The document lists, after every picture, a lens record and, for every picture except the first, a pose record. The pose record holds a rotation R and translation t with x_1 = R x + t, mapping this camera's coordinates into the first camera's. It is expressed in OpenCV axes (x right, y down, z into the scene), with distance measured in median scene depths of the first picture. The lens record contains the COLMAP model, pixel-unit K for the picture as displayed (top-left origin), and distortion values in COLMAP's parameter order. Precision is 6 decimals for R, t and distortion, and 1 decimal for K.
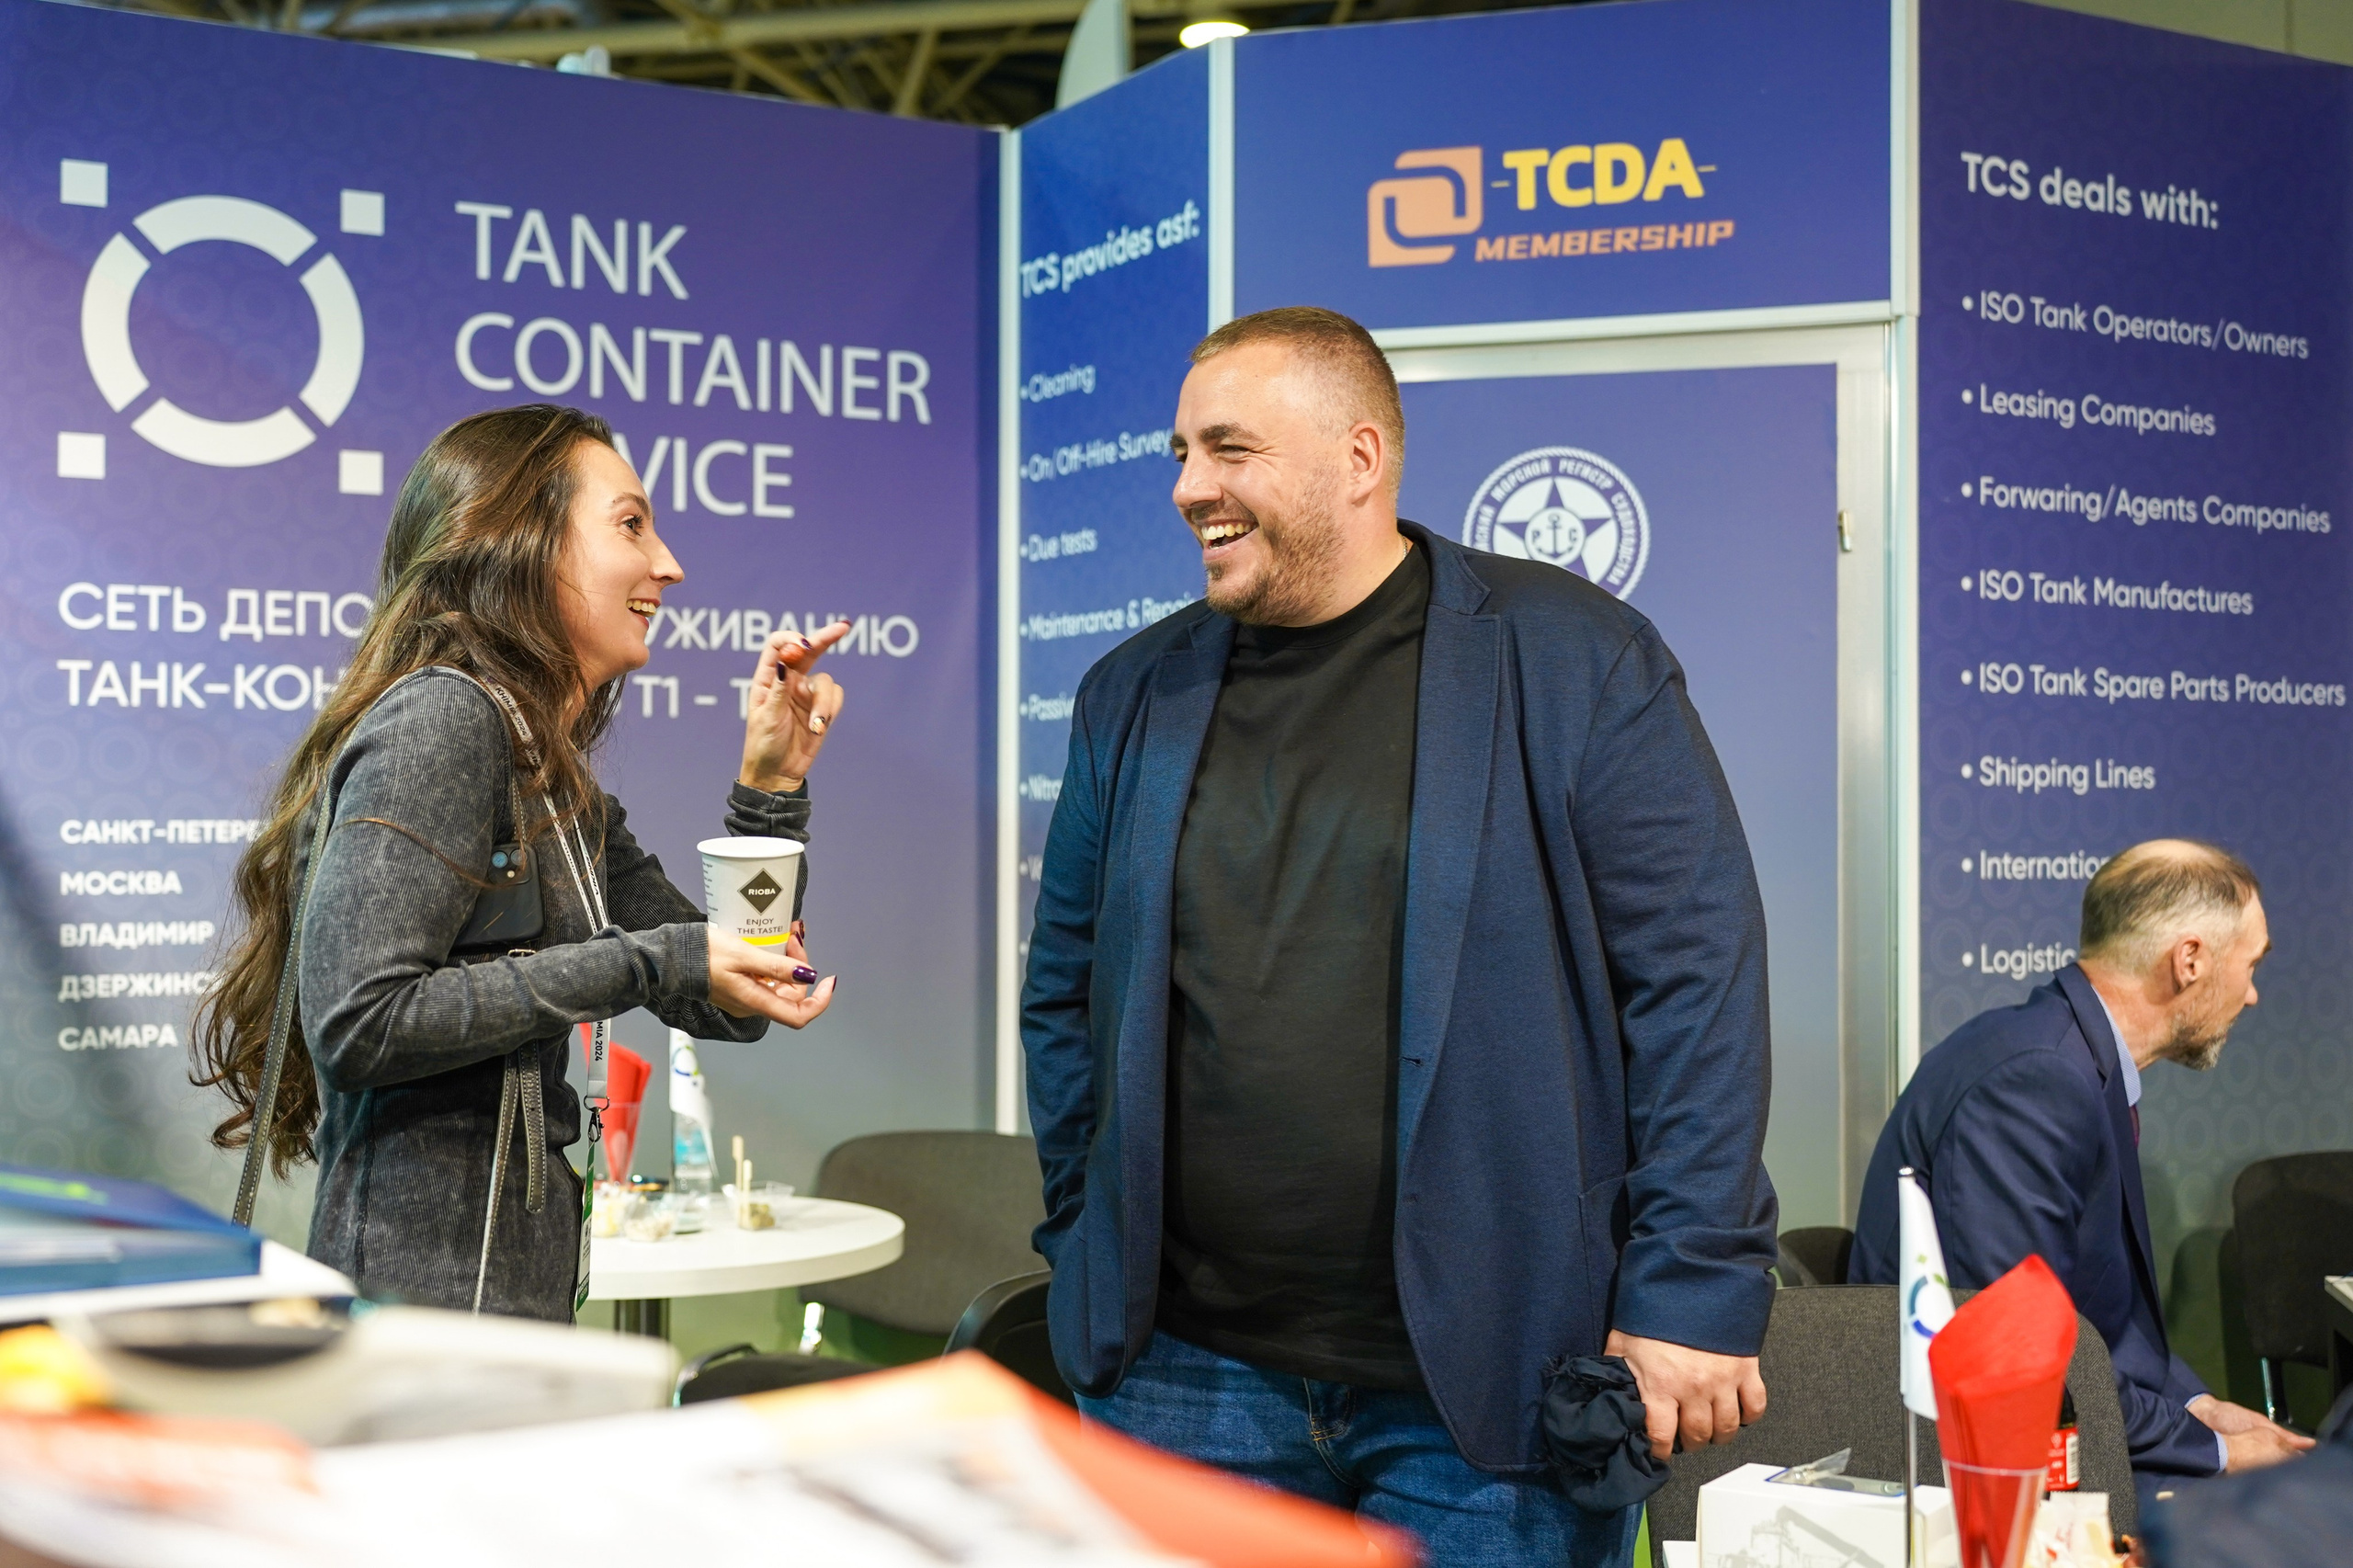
lens RADIAL K [[2807.1, 0, 1203.6], [0, 2807.1, 765.7], [0, 0, 1]] dist [0.053058, -0.040782]
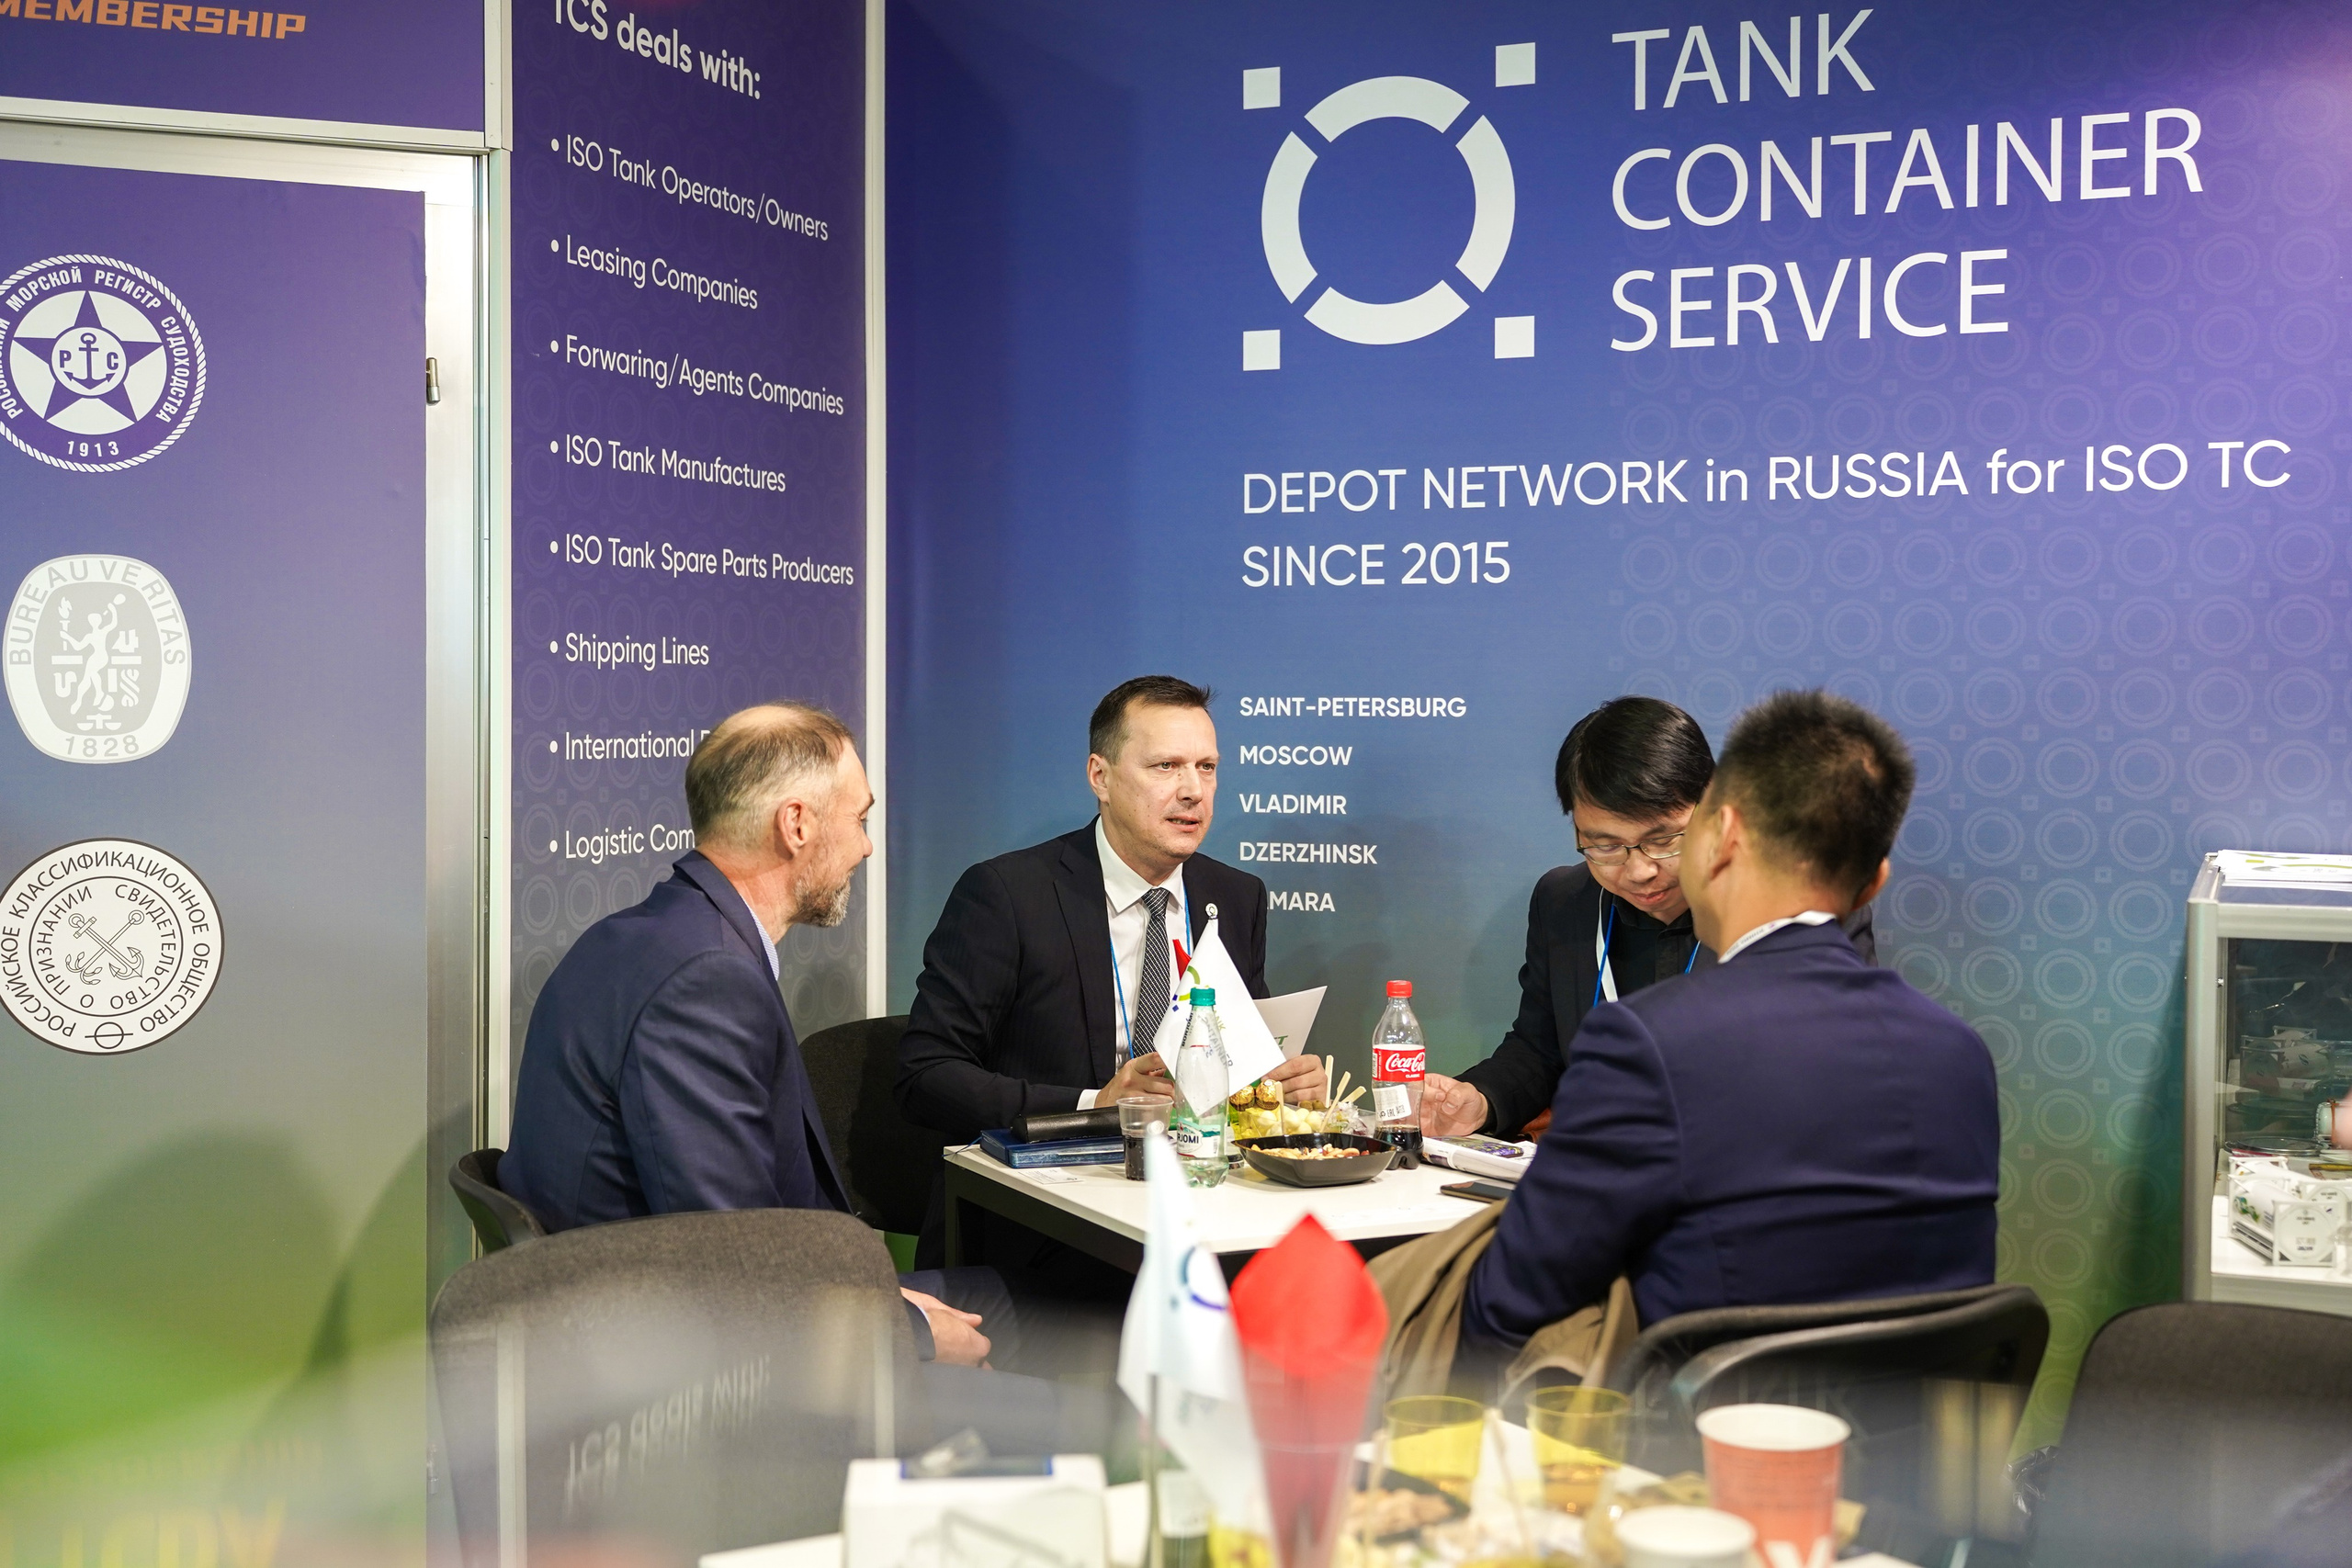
lens RADIAL K [[2777.3, 0, 1185.3], [0, 2777.3, 777.7], [0, 0, 1]] dist [0.036322, -0.030019]
pose [[0.793429, -0.014742, 0.608484, -0.123778], [-0.020848, 0.998462, 0.051375, -0.006403], [-0.608305, -0.053448, 0.791901, 0.128092]]
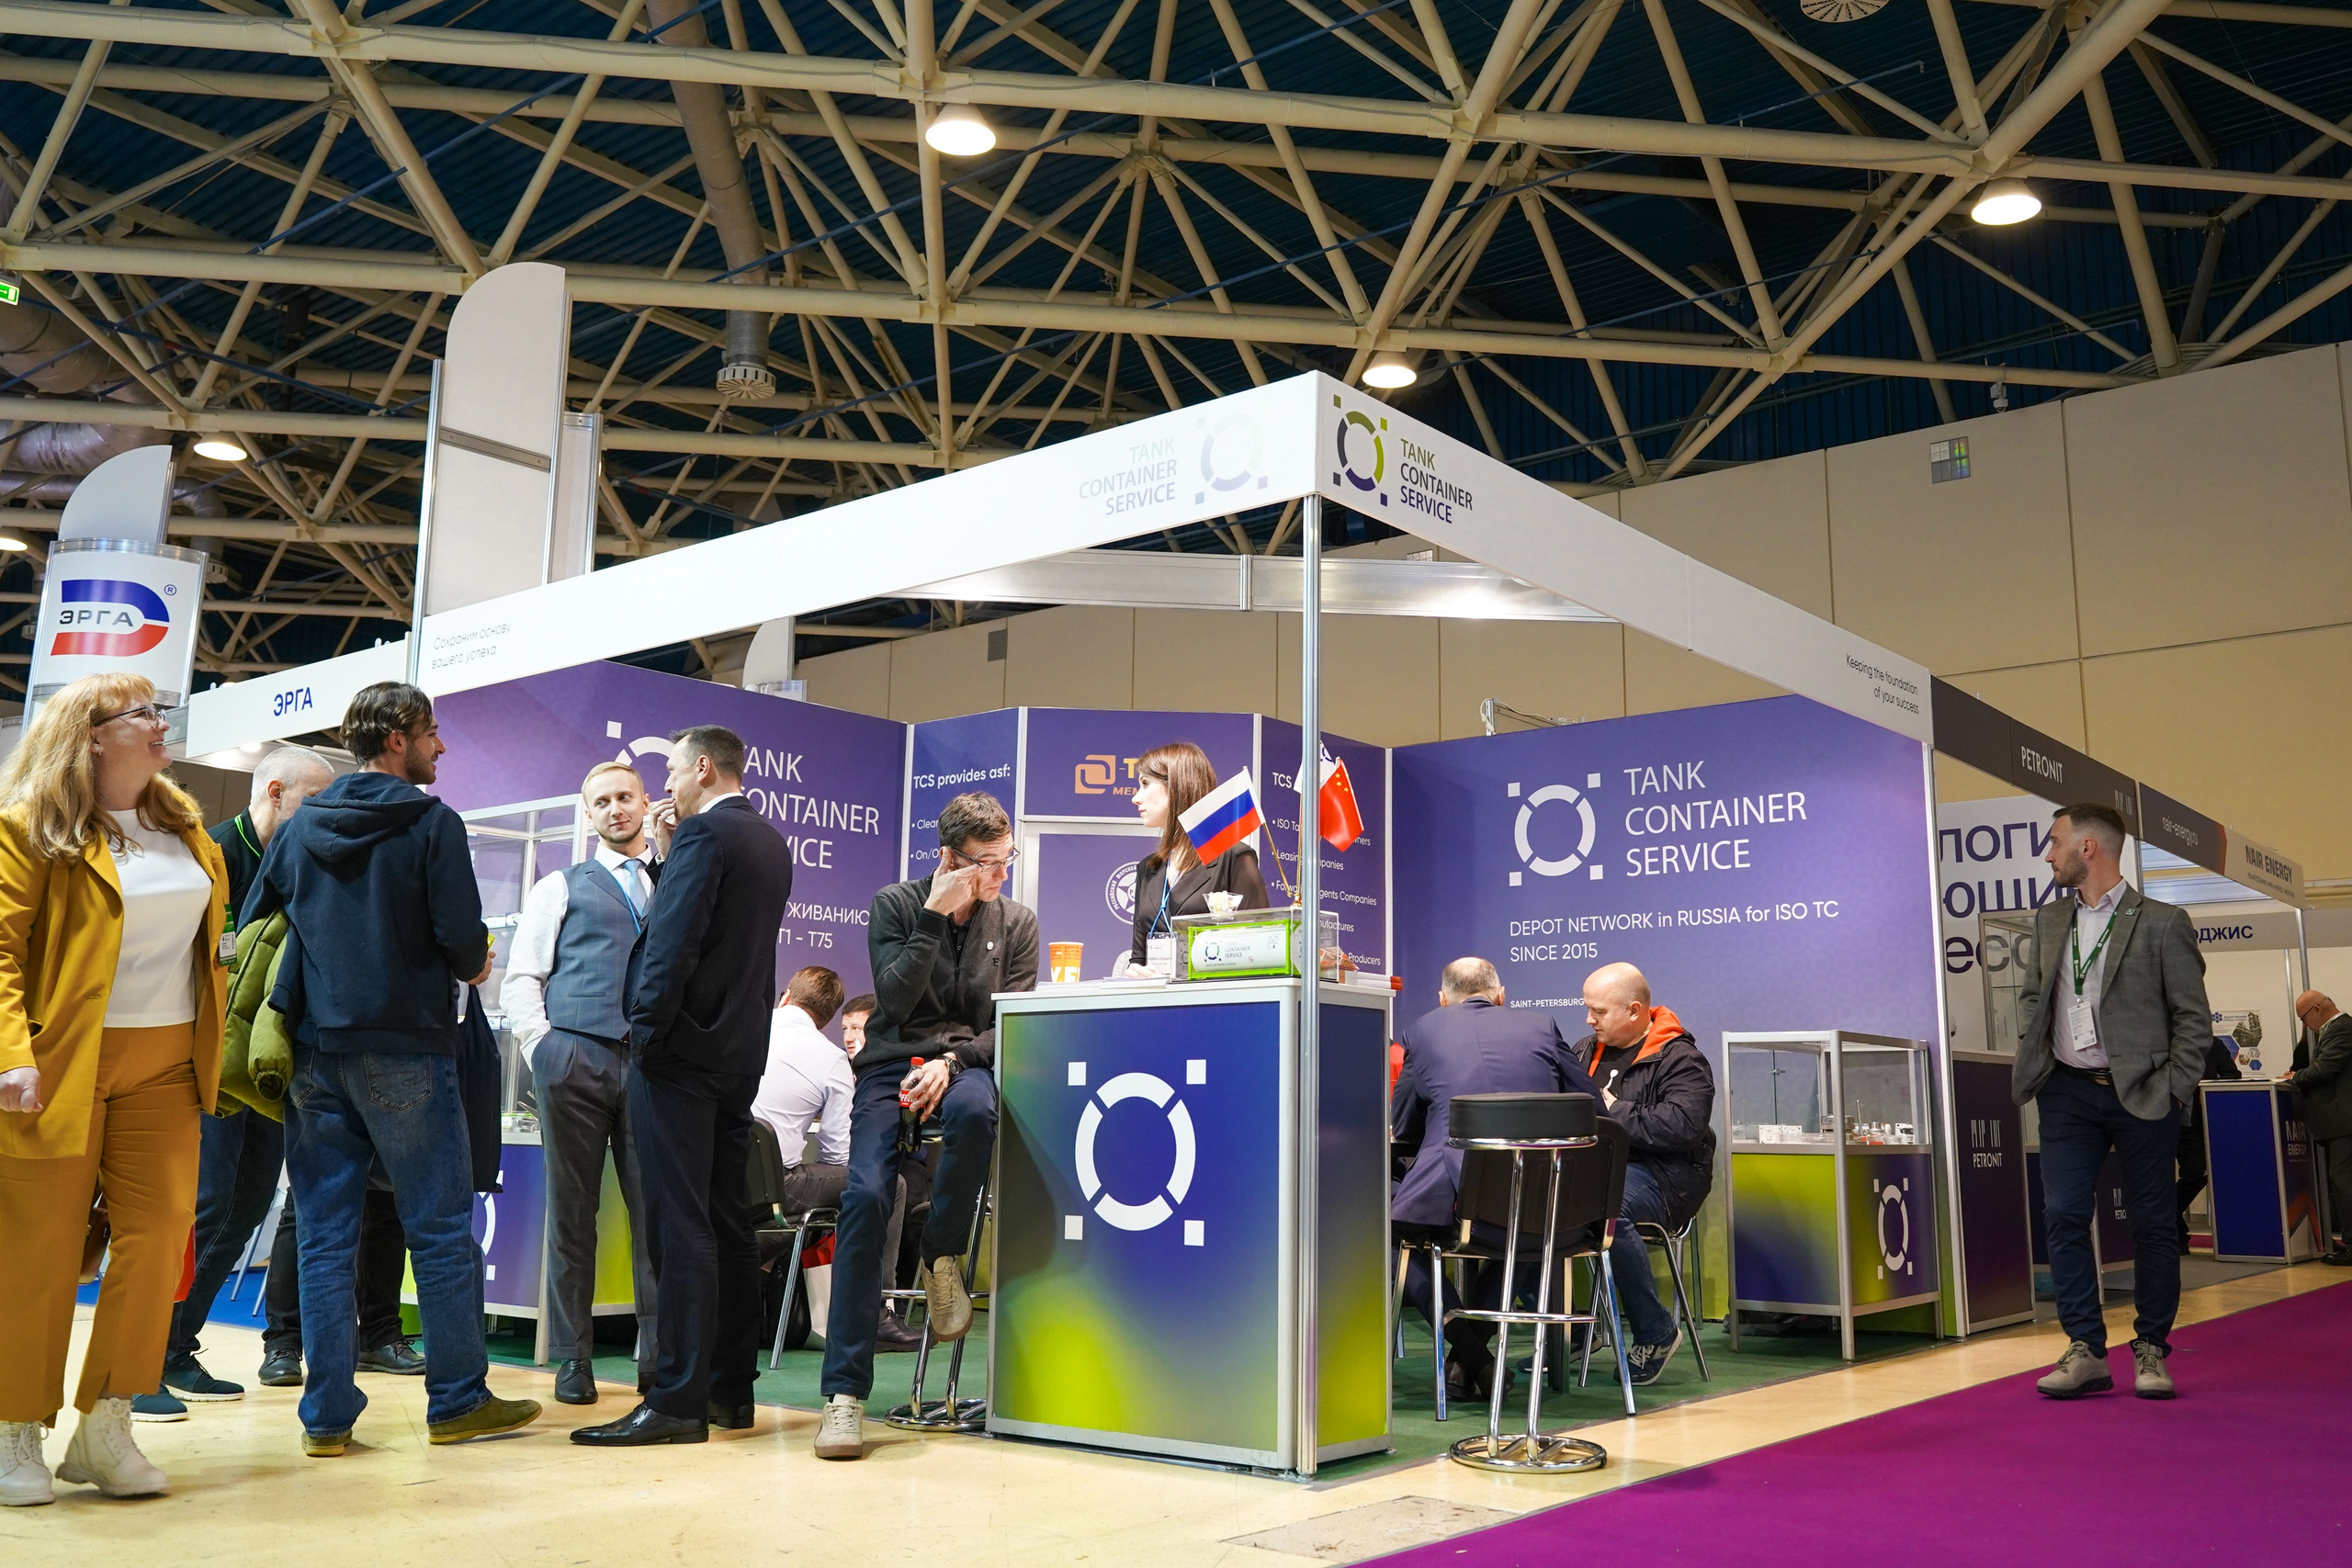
lens RADIAL K [[2003.3, 0, 1240.2], [0, 2003.3, 766.9], [0, 0, 1]] dist [-0.010292, 0.000058]
pose [[0.929437, 0.075787, 0.361113, -0.516588], [-0.021747, 0.988229, -0.151427, 0.097462], [-0.368339, 0.132889, 0.920145, -0.918028]]
